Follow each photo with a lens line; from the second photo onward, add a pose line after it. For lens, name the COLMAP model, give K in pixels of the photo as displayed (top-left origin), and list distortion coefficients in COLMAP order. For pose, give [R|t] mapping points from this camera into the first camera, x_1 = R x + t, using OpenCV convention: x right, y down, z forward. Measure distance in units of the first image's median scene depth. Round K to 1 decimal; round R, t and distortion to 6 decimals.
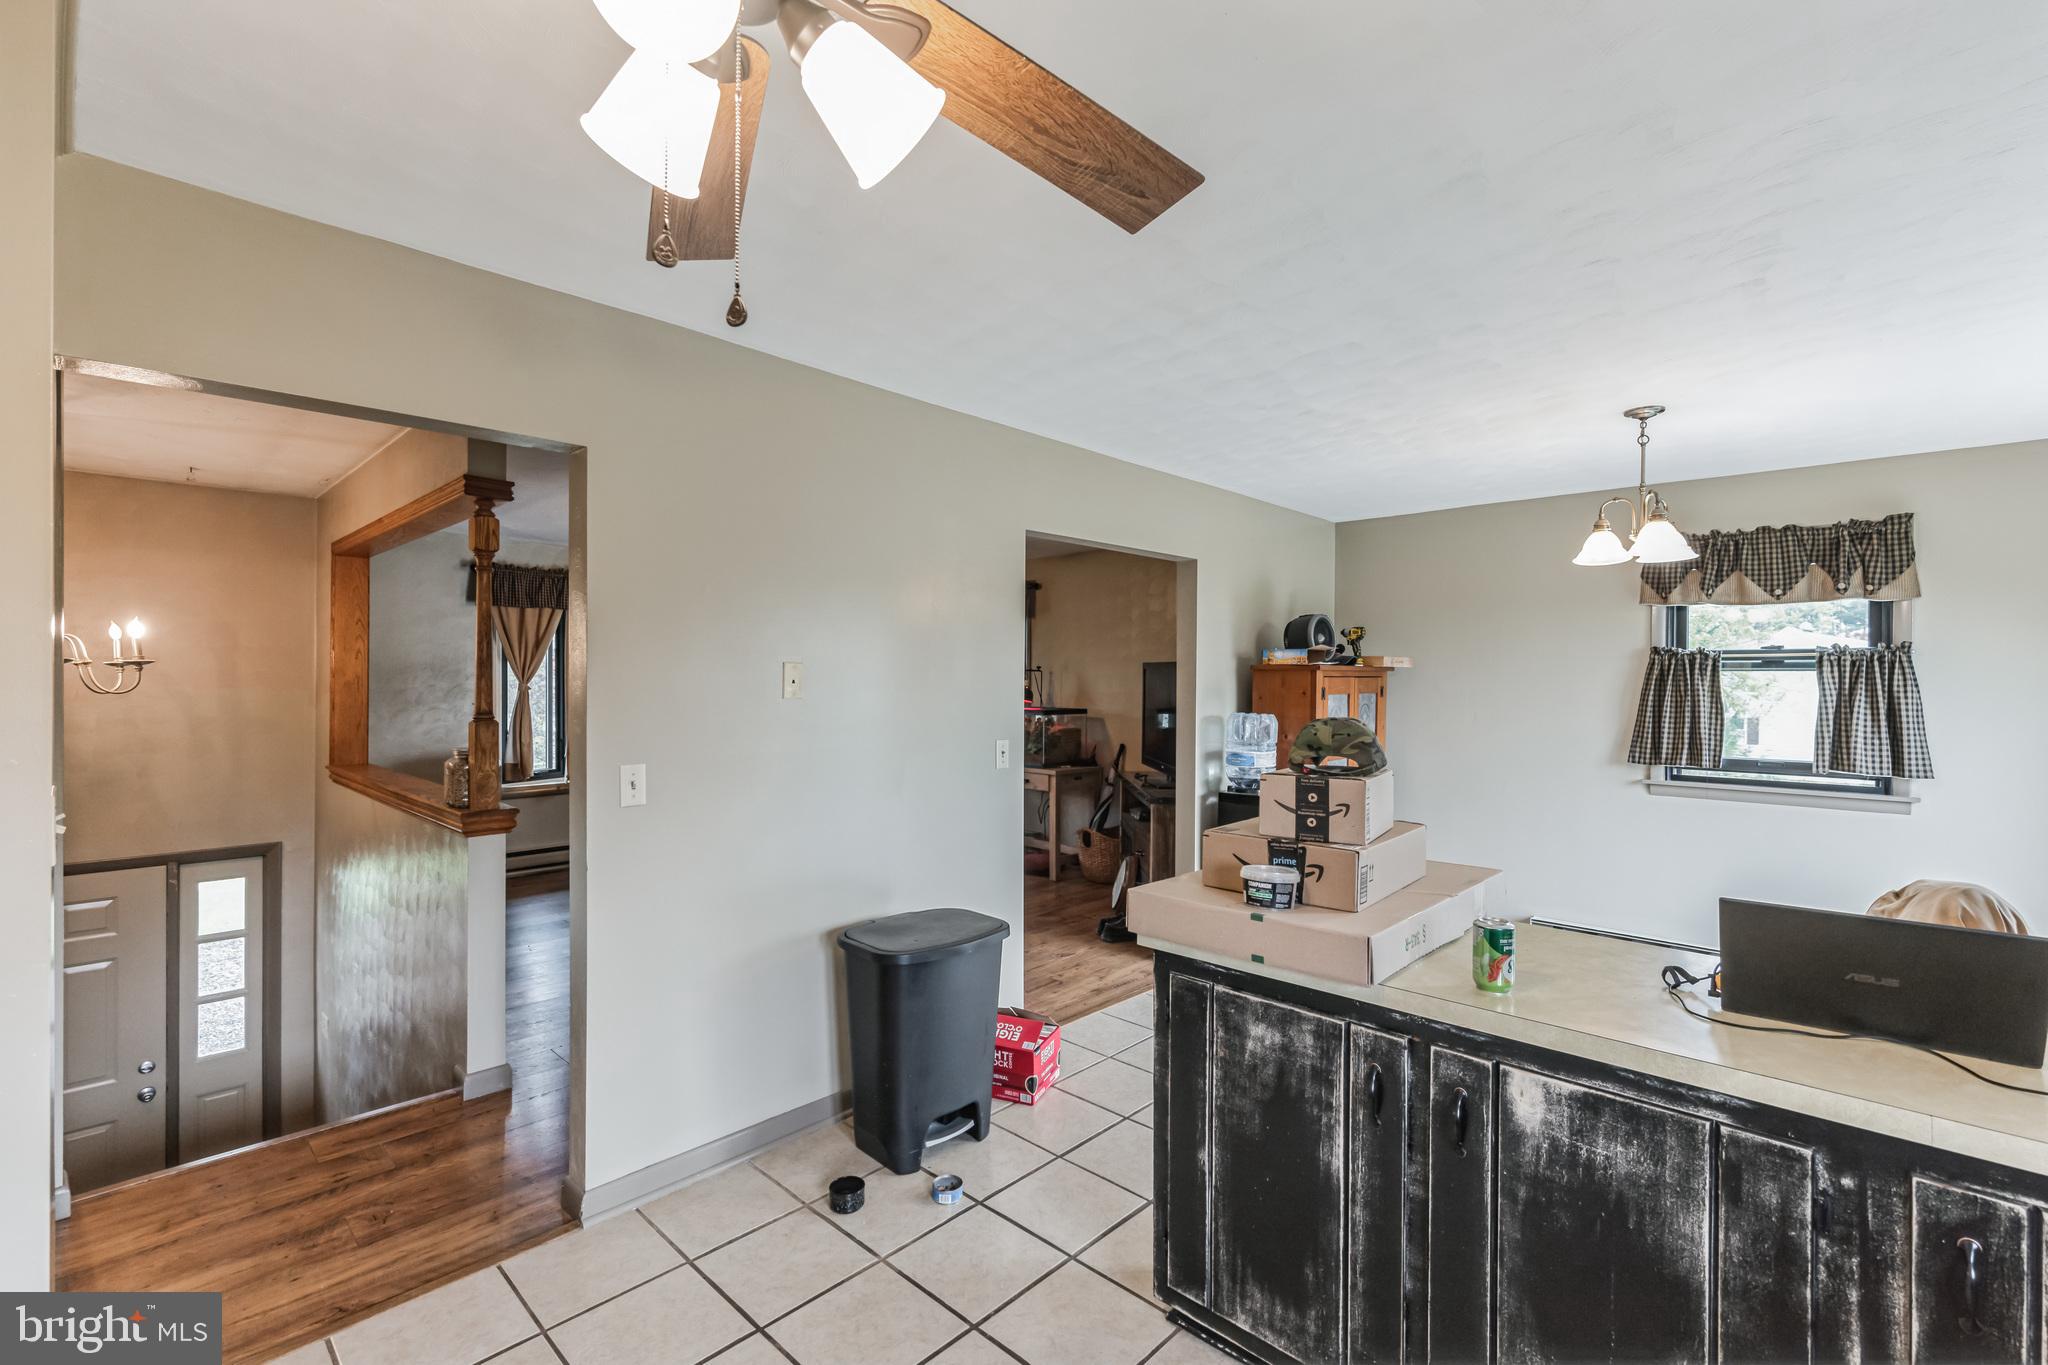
lens RADIAL K [[904.6, 0, 1036.0], [0, 904.6, 685.1], [0, 0, 1]] dist [0.000112, 0.000013]
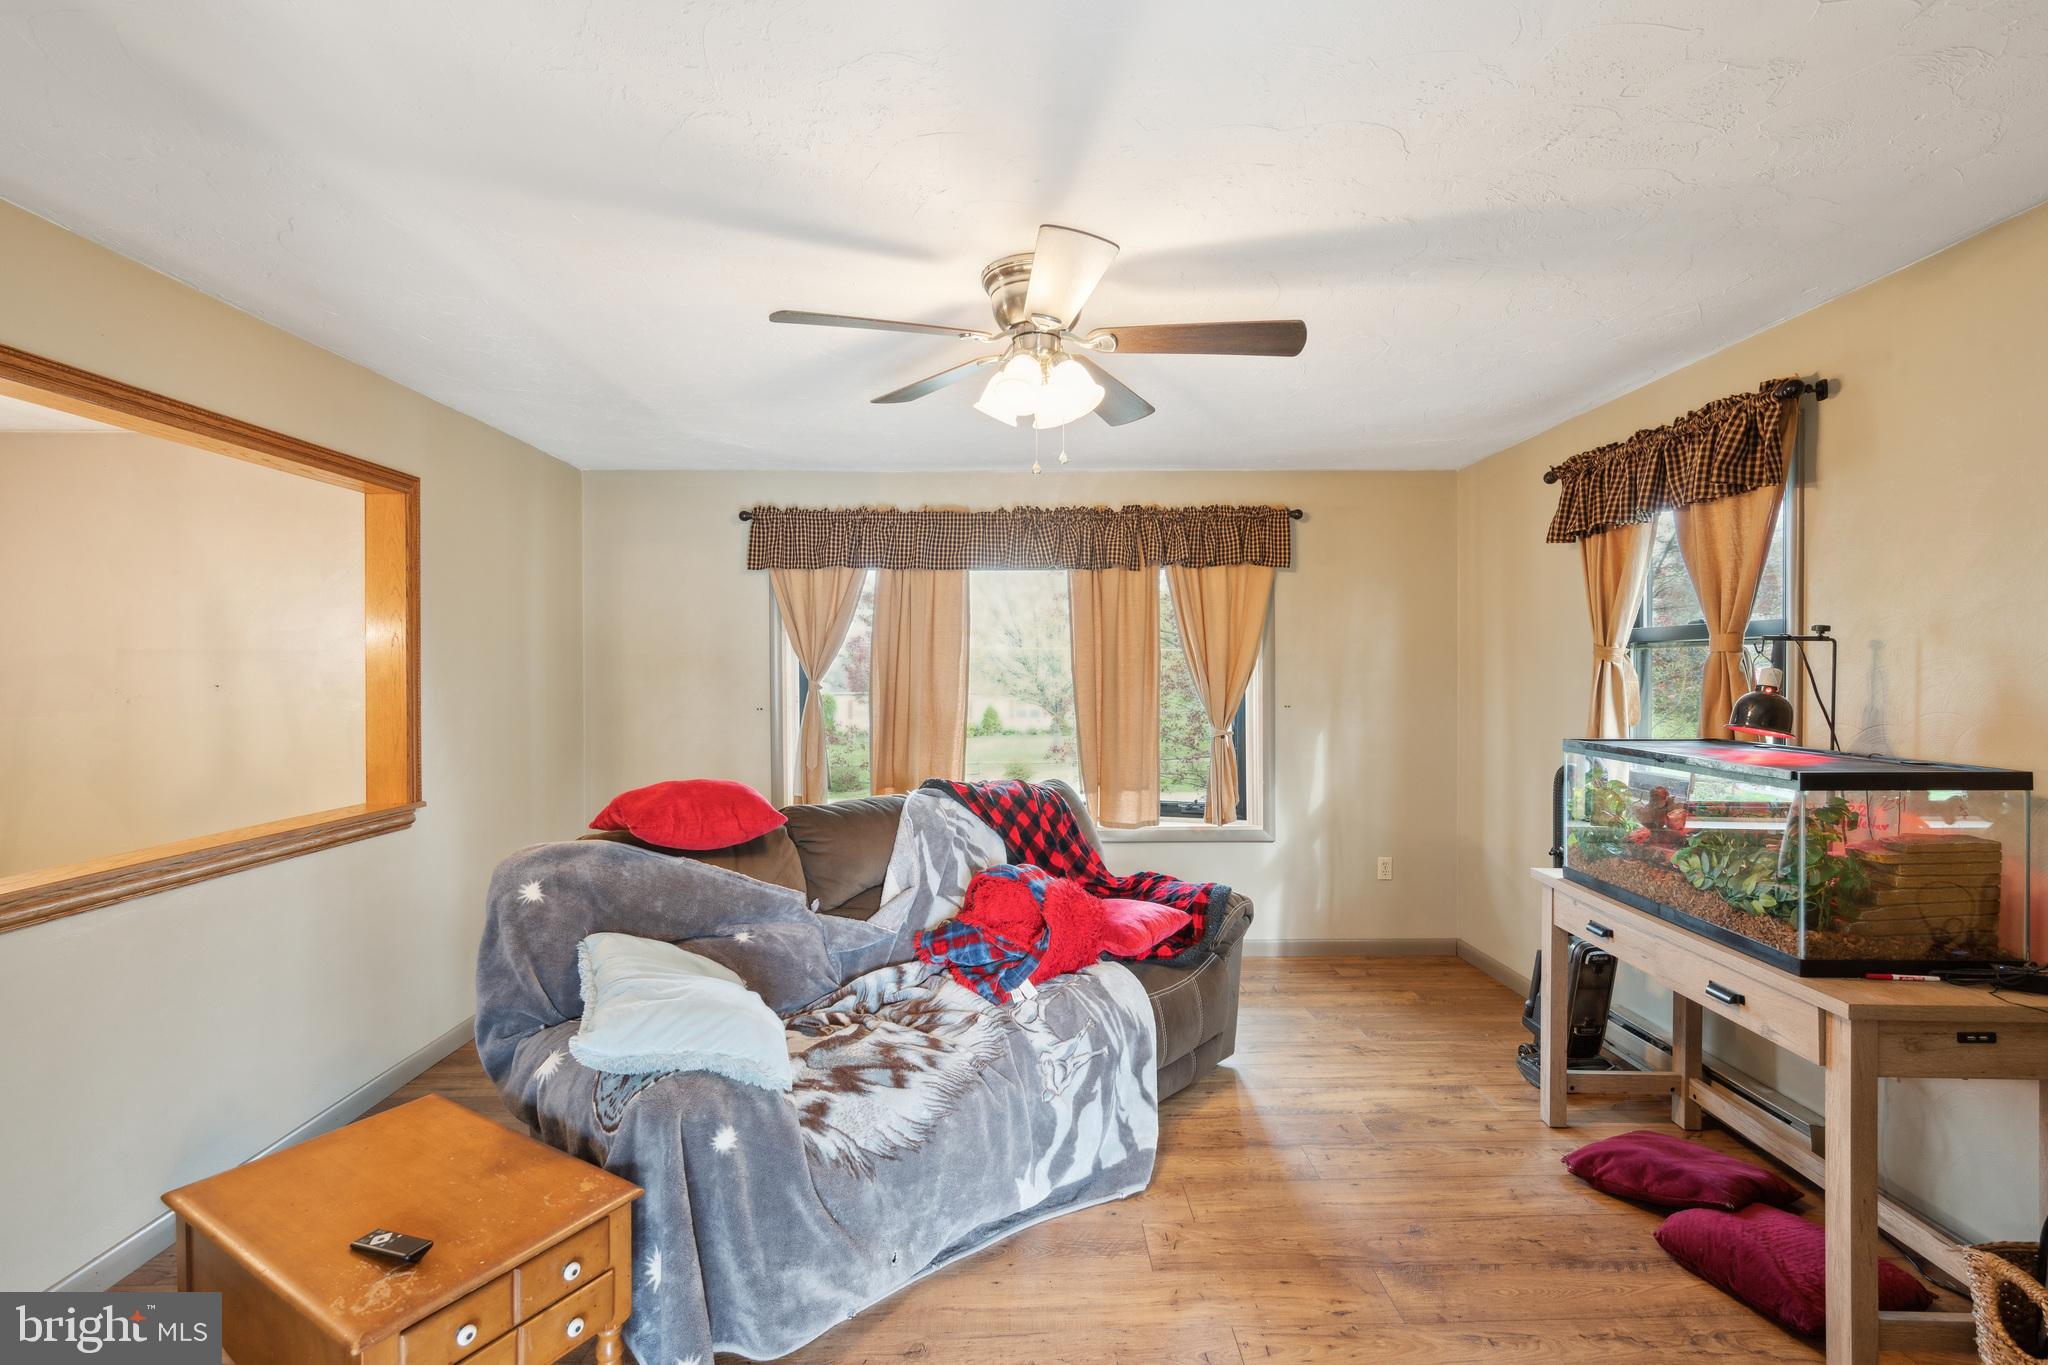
lens RADIAL K [[934.9, 0, 1027.7], [0, 934.9, 664.8], [0, 0, 1]] dist [0.002511, 0.000572]
pose [[0.690761, -0.011340, -0.722995, 0.053943], [0.002245, 0.999906, -0.013539, -0.003720], [0.723080, 0.007729, 0.690721, 0.600748]]
